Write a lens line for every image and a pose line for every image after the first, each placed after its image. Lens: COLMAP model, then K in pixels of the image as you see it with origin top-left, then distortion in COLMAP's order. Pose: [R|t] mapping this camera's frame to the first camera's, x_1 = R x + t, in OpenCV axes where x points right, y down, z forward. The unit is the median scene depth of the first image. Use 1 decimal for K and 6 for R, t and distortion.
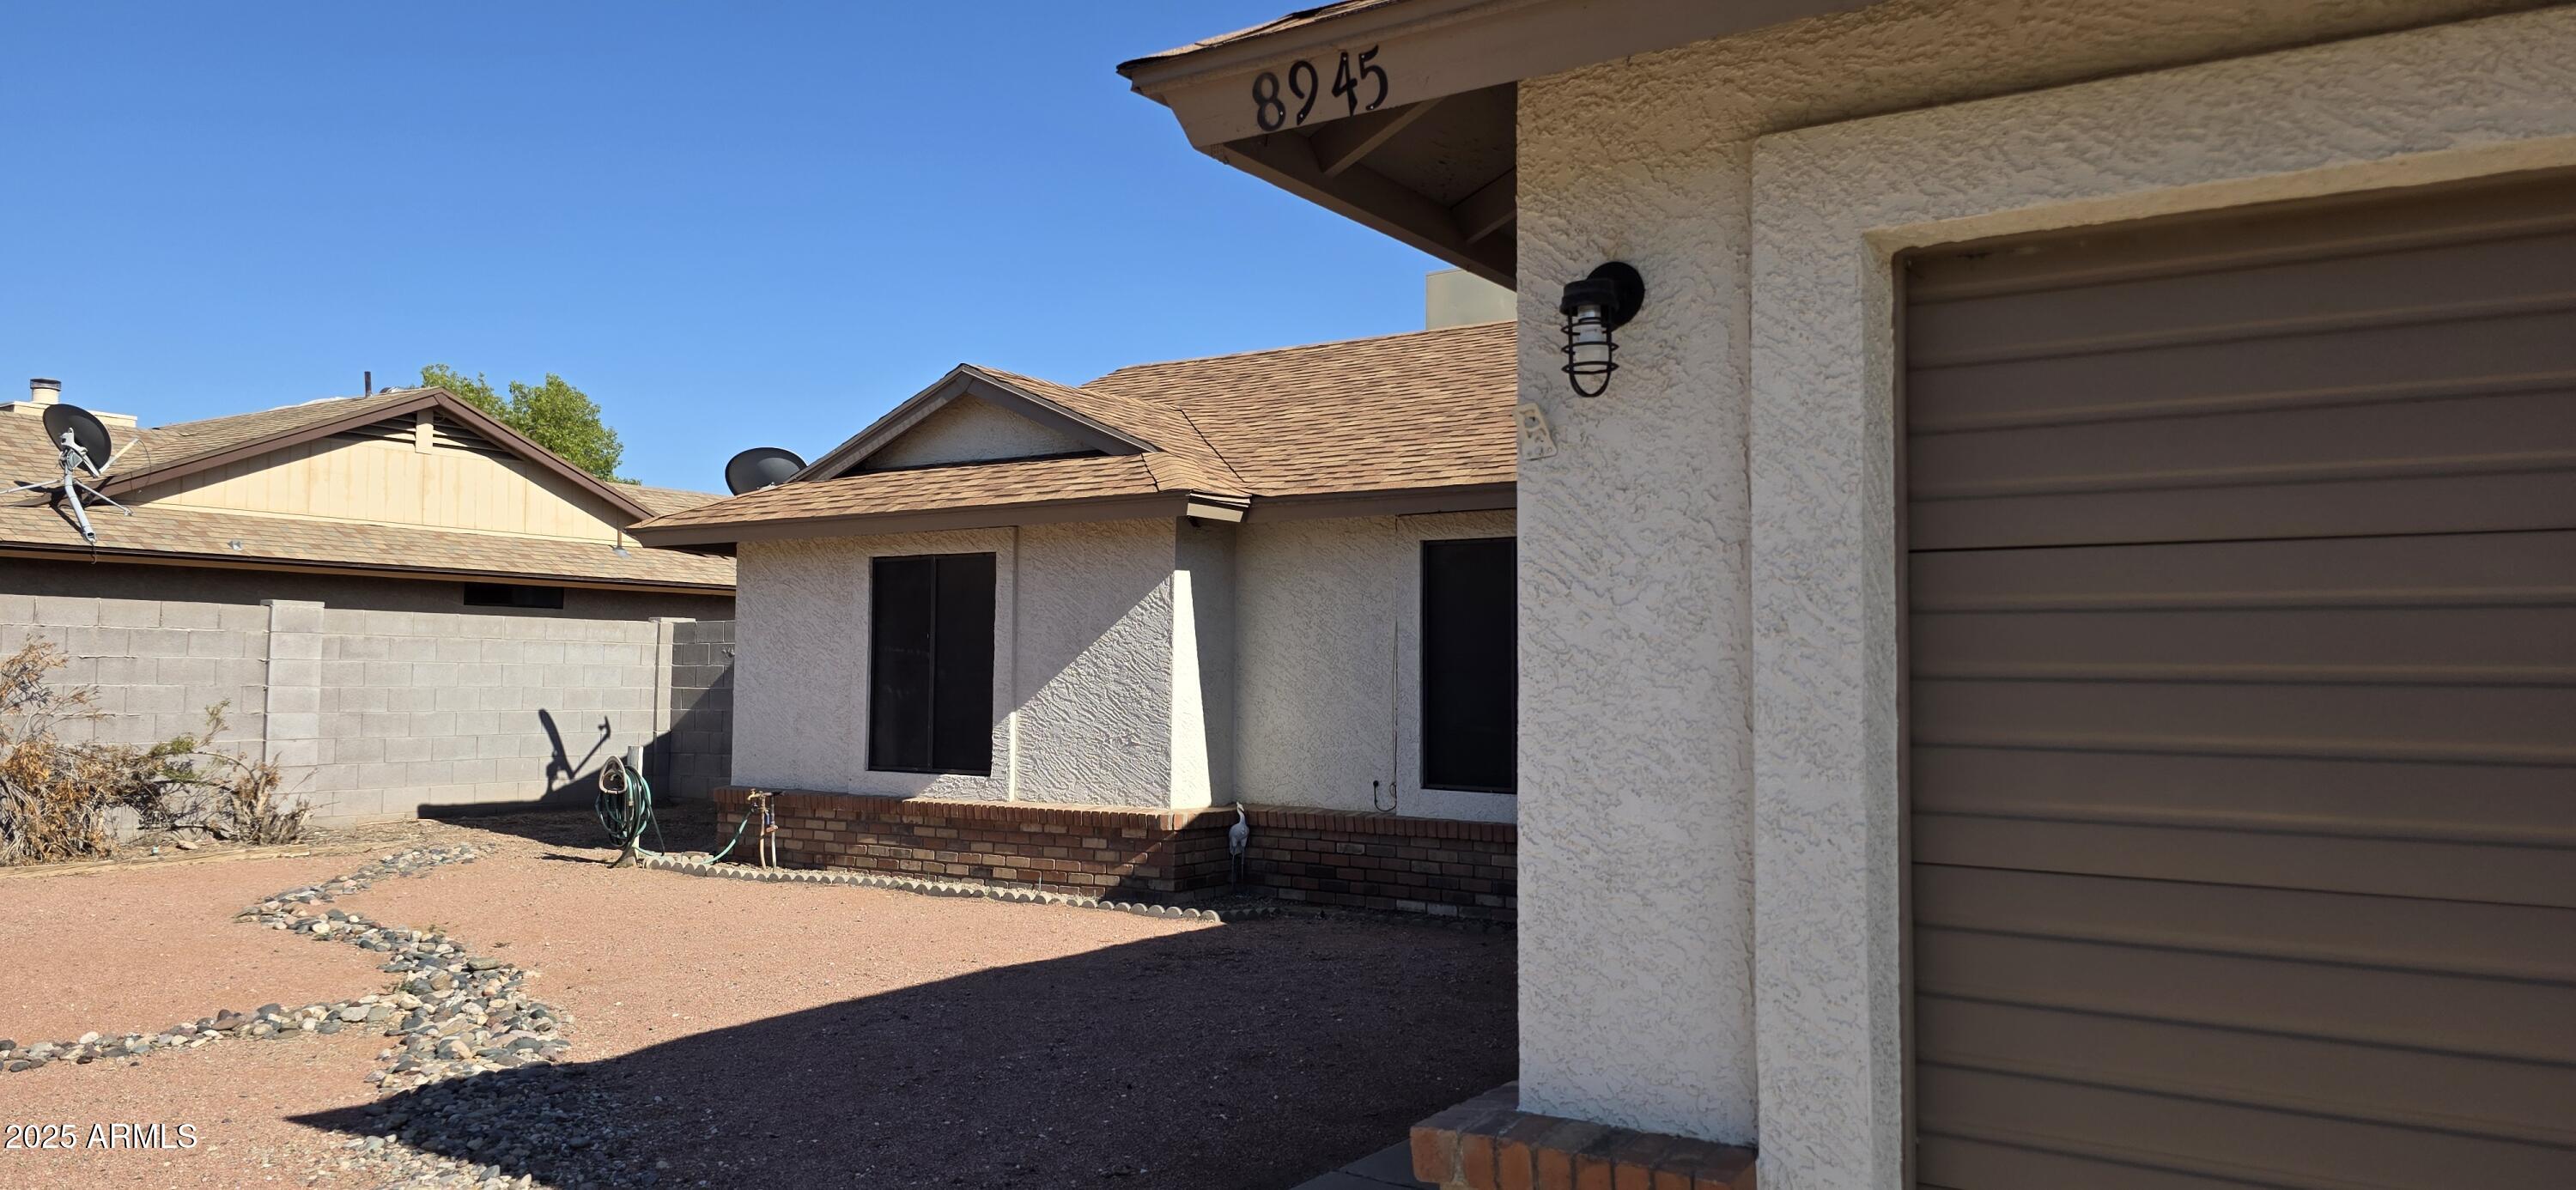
lens RADIAL K [[1736.8, 0, 1283.6], [0, 1736.8, 588.0], [0, 0, 1]] dist [0.049592, -0.007051]
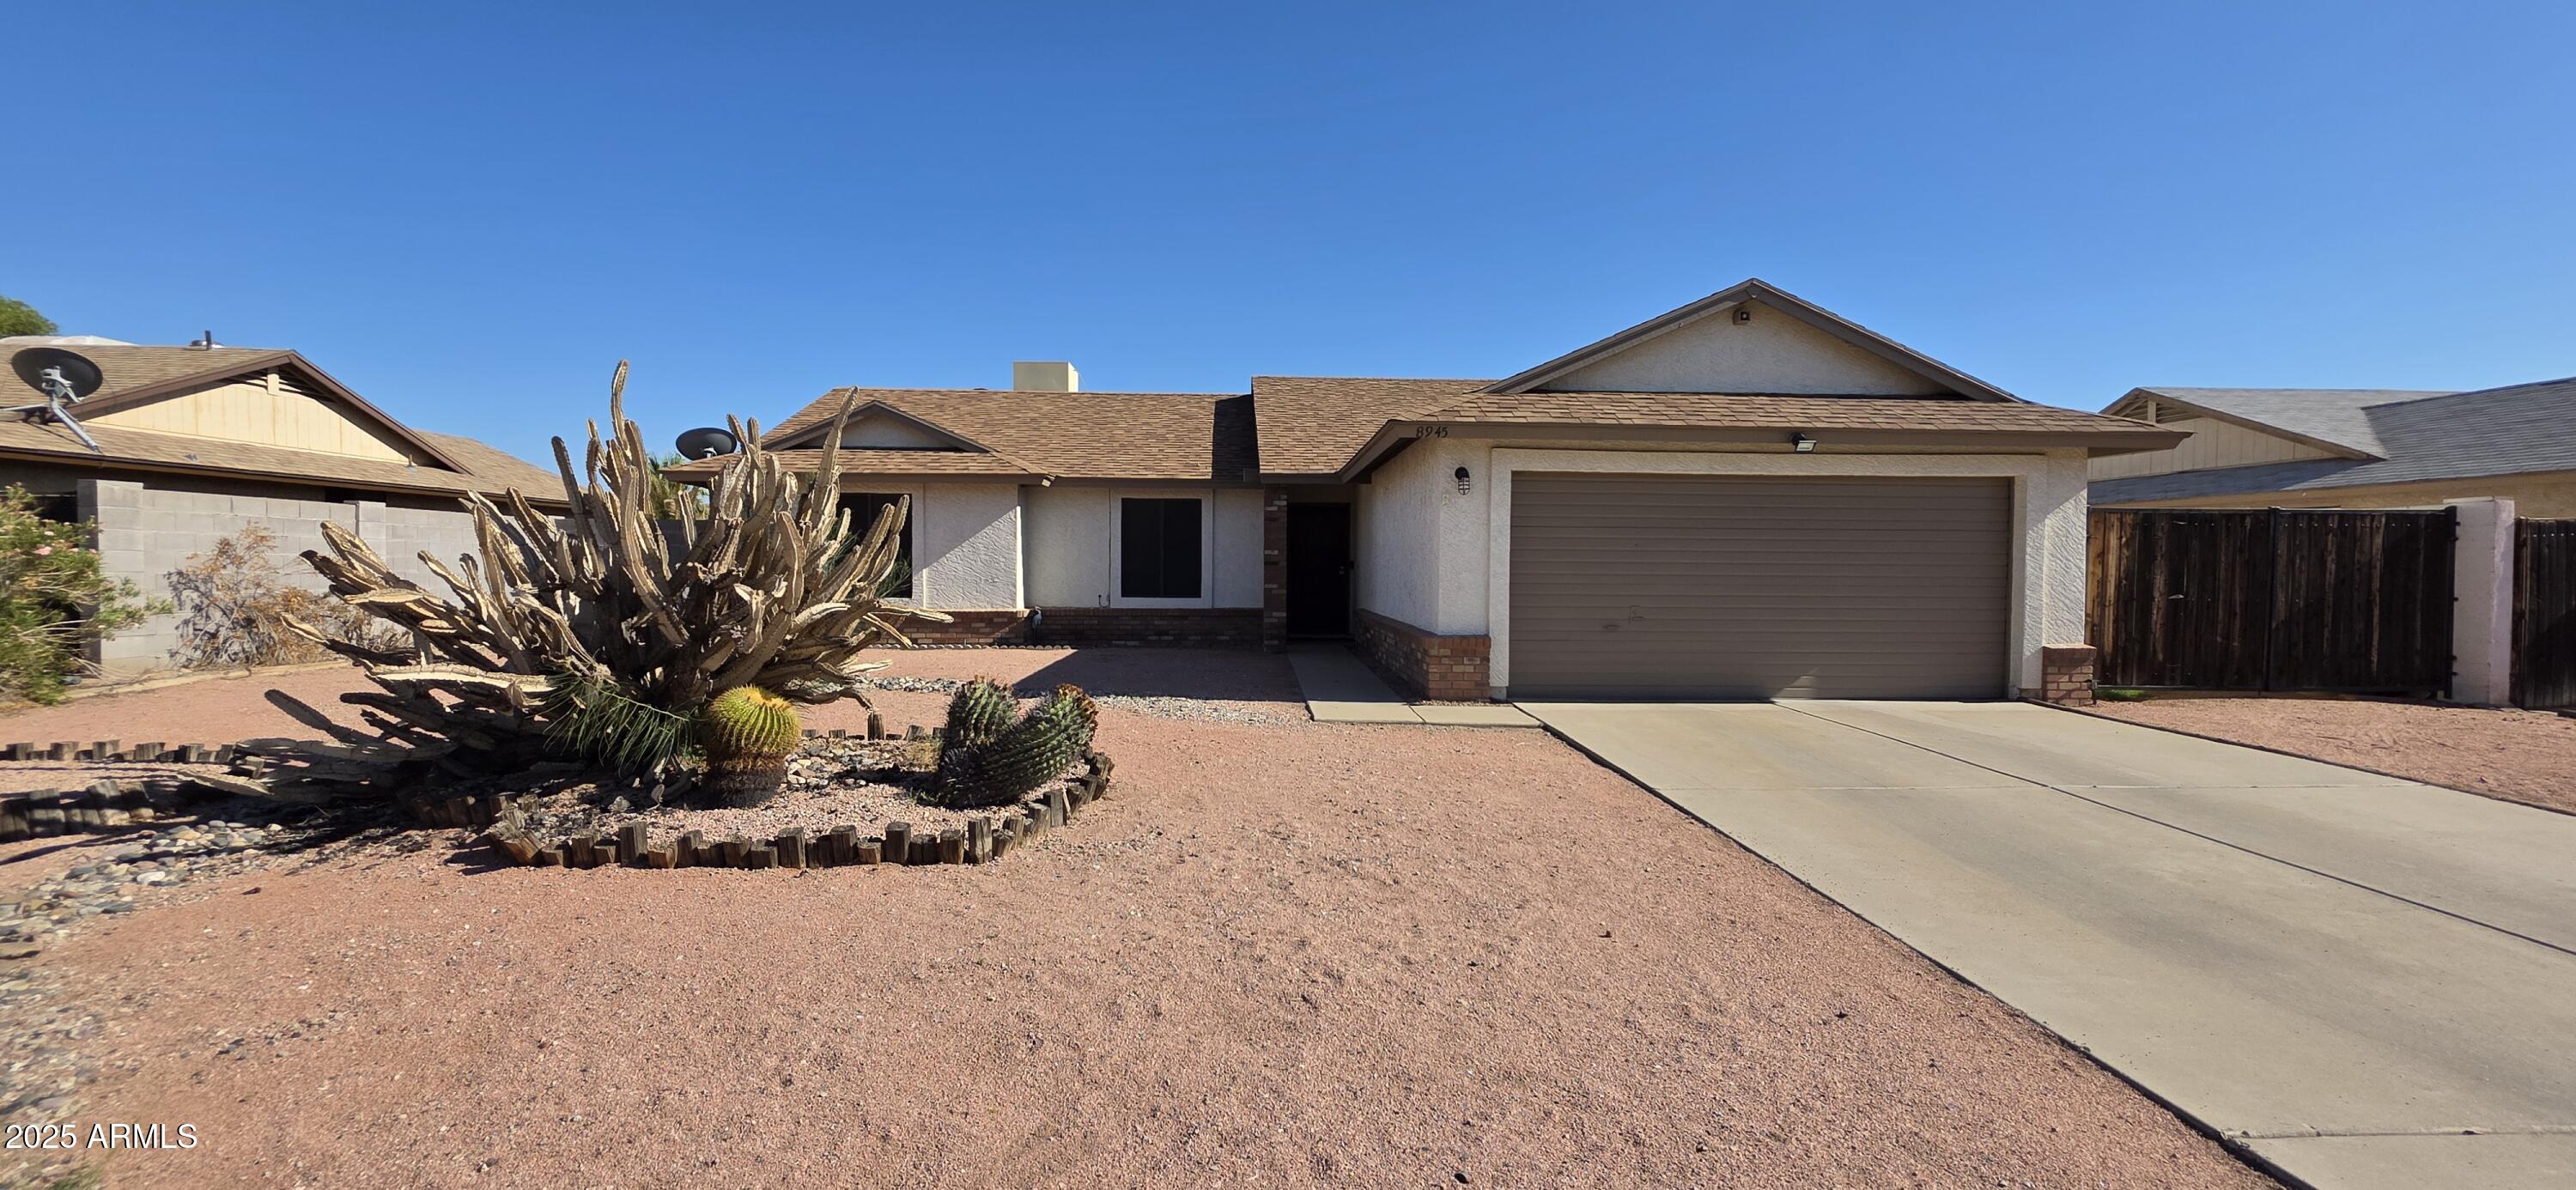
lens RADIAL K [[1031.2, 0, 1278.0], [0, 1031.2, 591.6], [0, 0, 1]] dist [0.000037, 0.000031]
pose [[0.801875, -0.017772, 0.597228, -0.554864], [-0.032948, 0.996721, 0.073897, -0.009444], [-0.596583, -0.078933, 0.798660, -0.290989]]
